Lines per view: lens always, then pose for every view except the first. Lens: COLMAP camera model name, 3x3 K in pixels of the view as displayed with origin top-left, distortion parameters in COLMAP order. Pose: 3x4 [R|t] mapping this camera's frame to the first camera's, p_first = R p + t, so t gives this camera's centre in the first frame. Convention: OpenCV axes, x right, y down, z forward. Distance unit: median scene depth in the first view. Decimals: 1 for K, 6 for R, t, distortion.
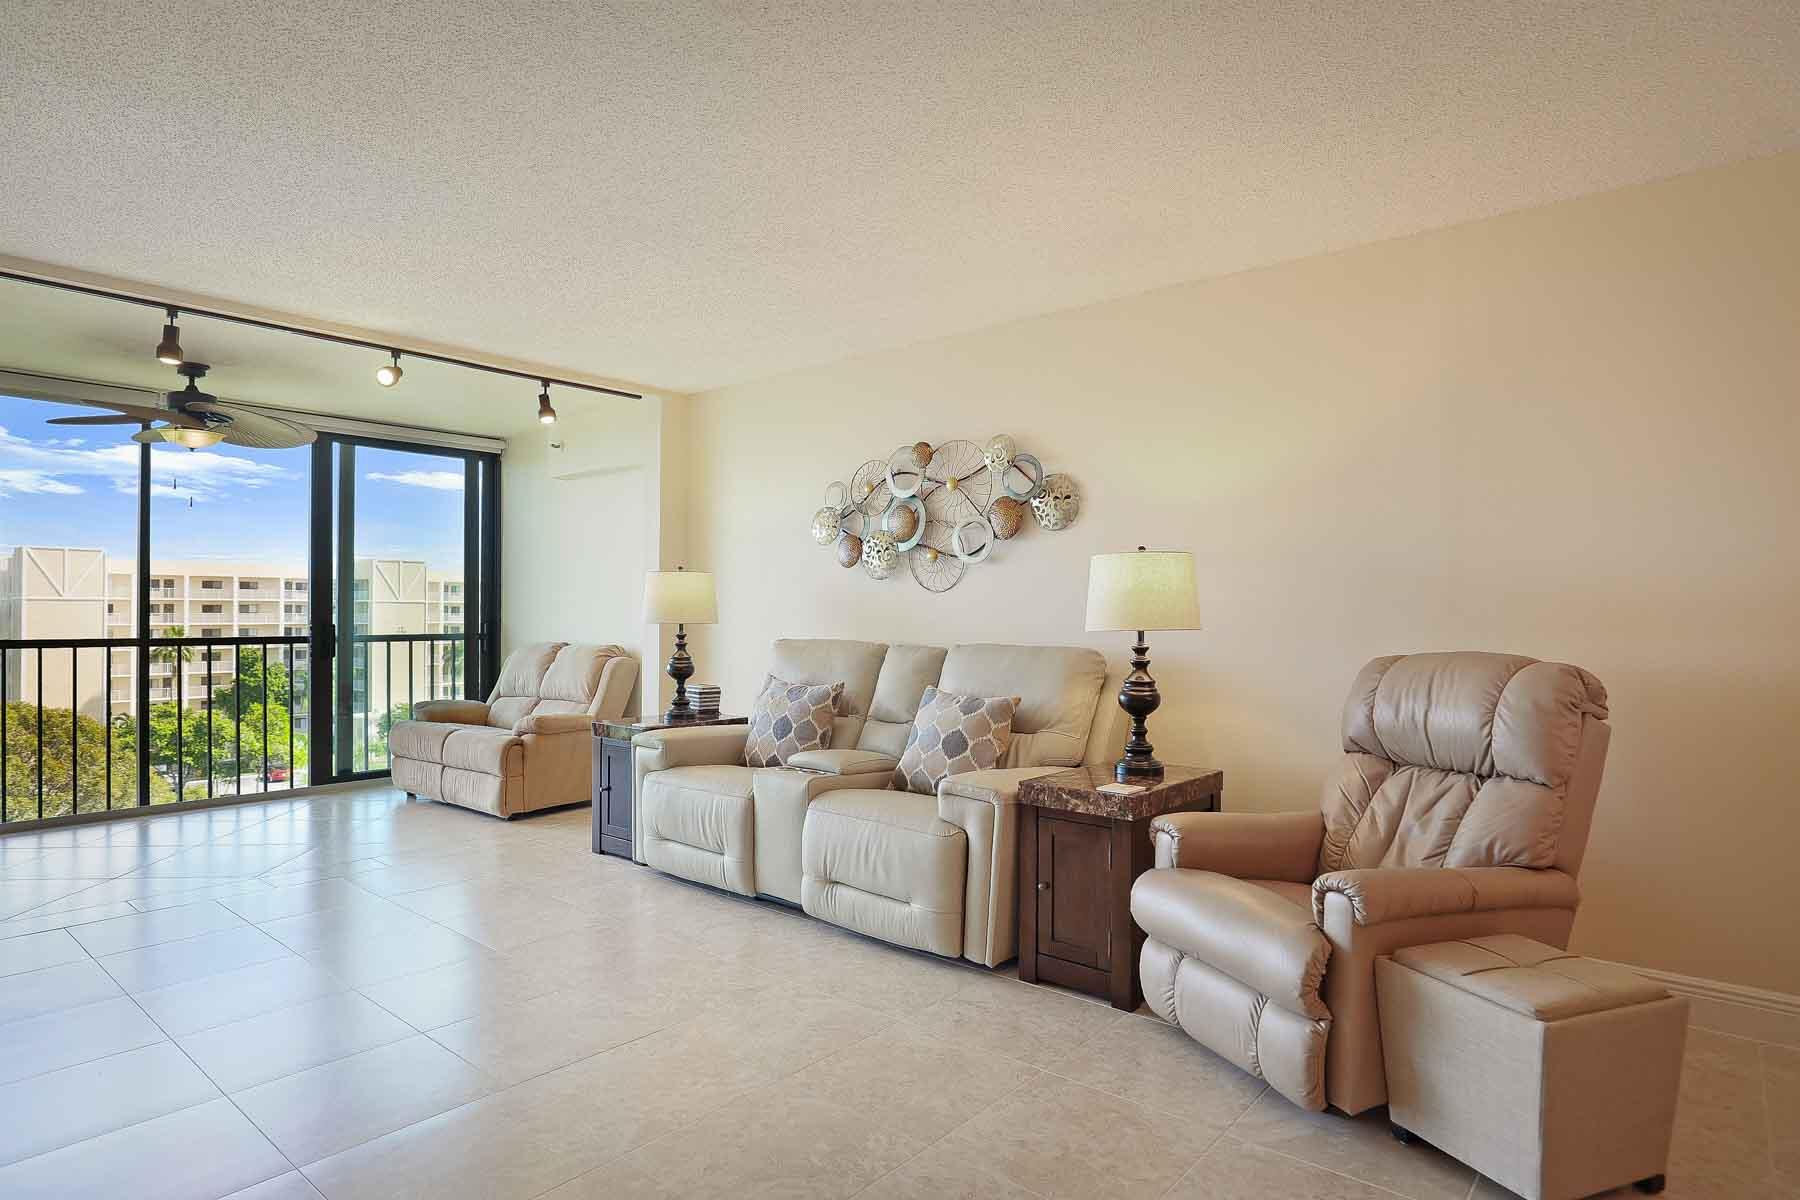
lens RADIAL K [[982.2, 0, 897.0], [0, 982.2, 603.1], [0, 0, 1]] dist [-0.022285, 0.006525]
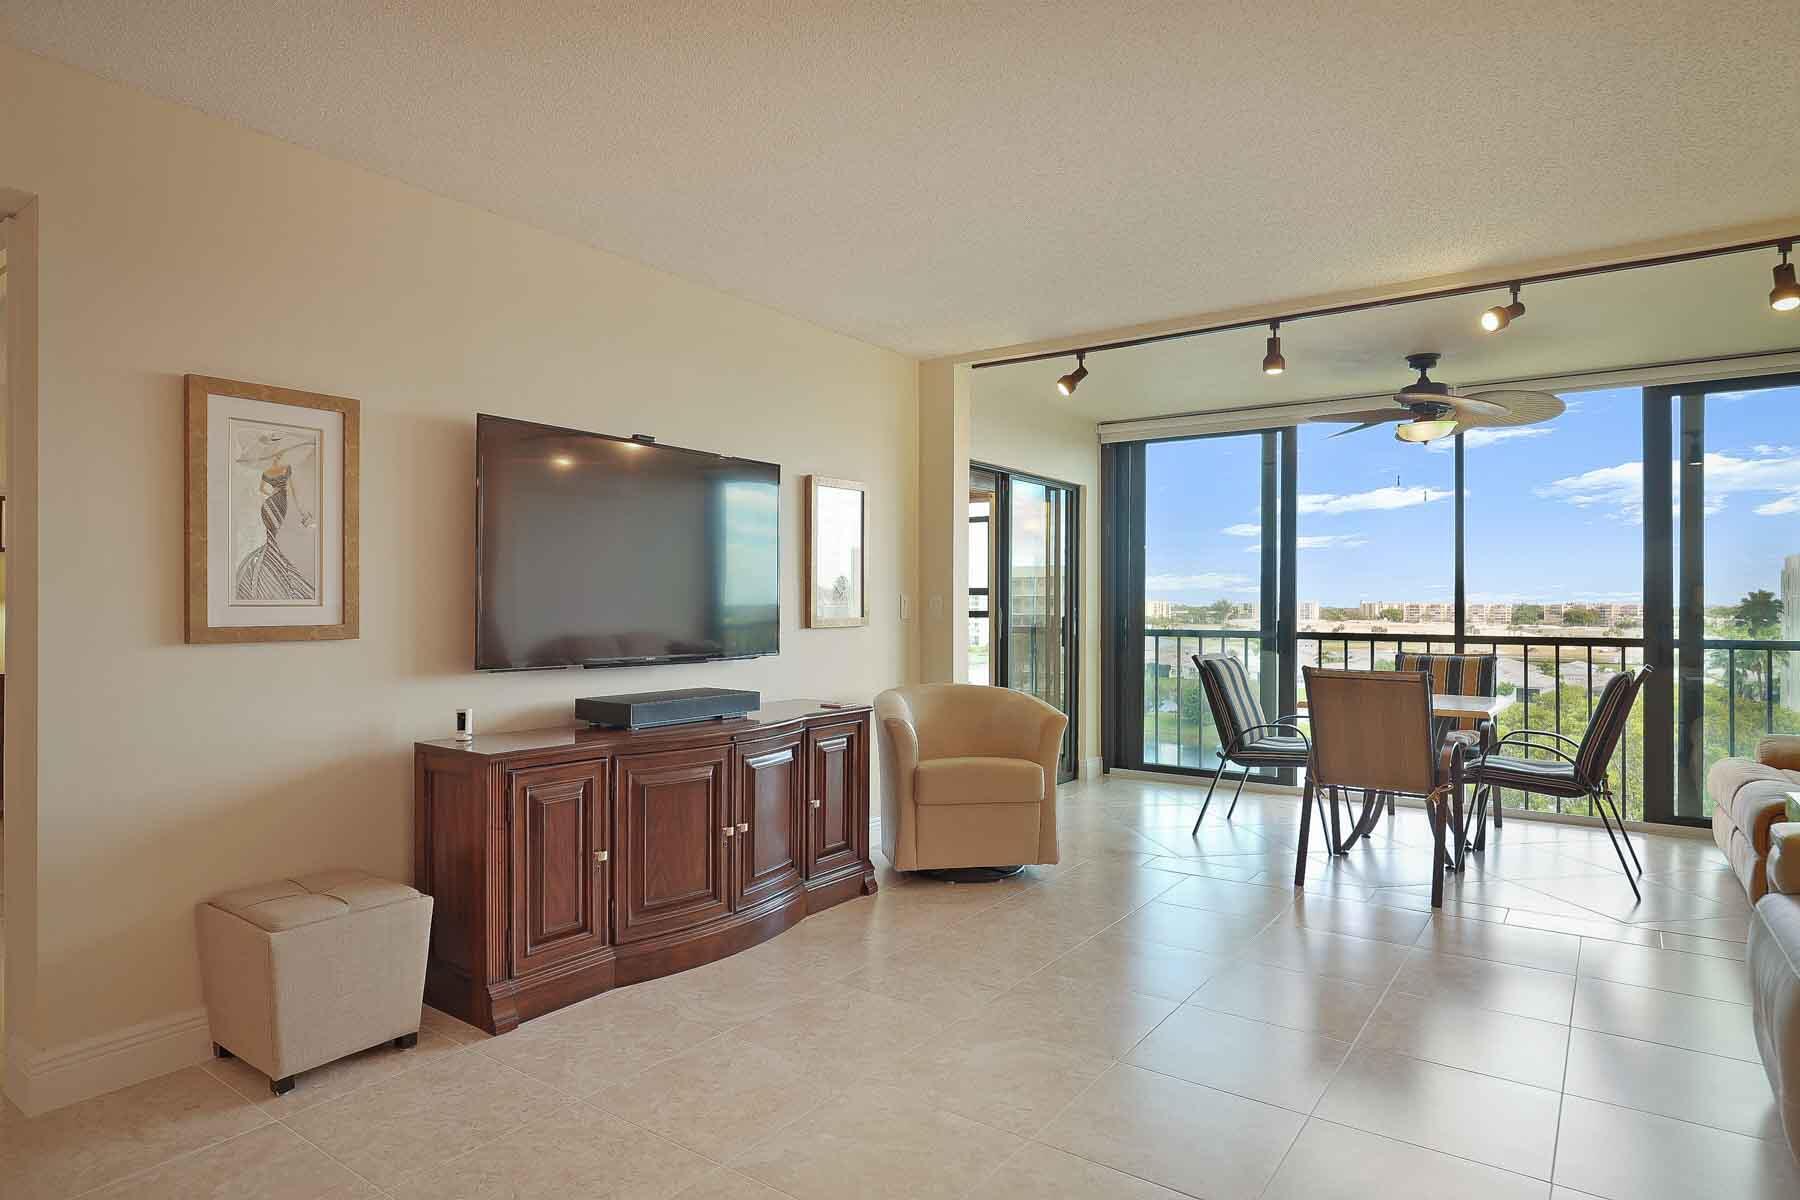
lens RADIAL K [[1014.4, 0, 889.8], [0, 1014.4, 607.3], [0, 0, 1]] dist [-0.014135, 0.001292]
pose [[0.078072, 0.000699, -0.996947, 0.271631], [0.006595, 0.999978, 0.001217, 0.003170], [0.996926, -0.006670, 0.078066, 0.422032]]
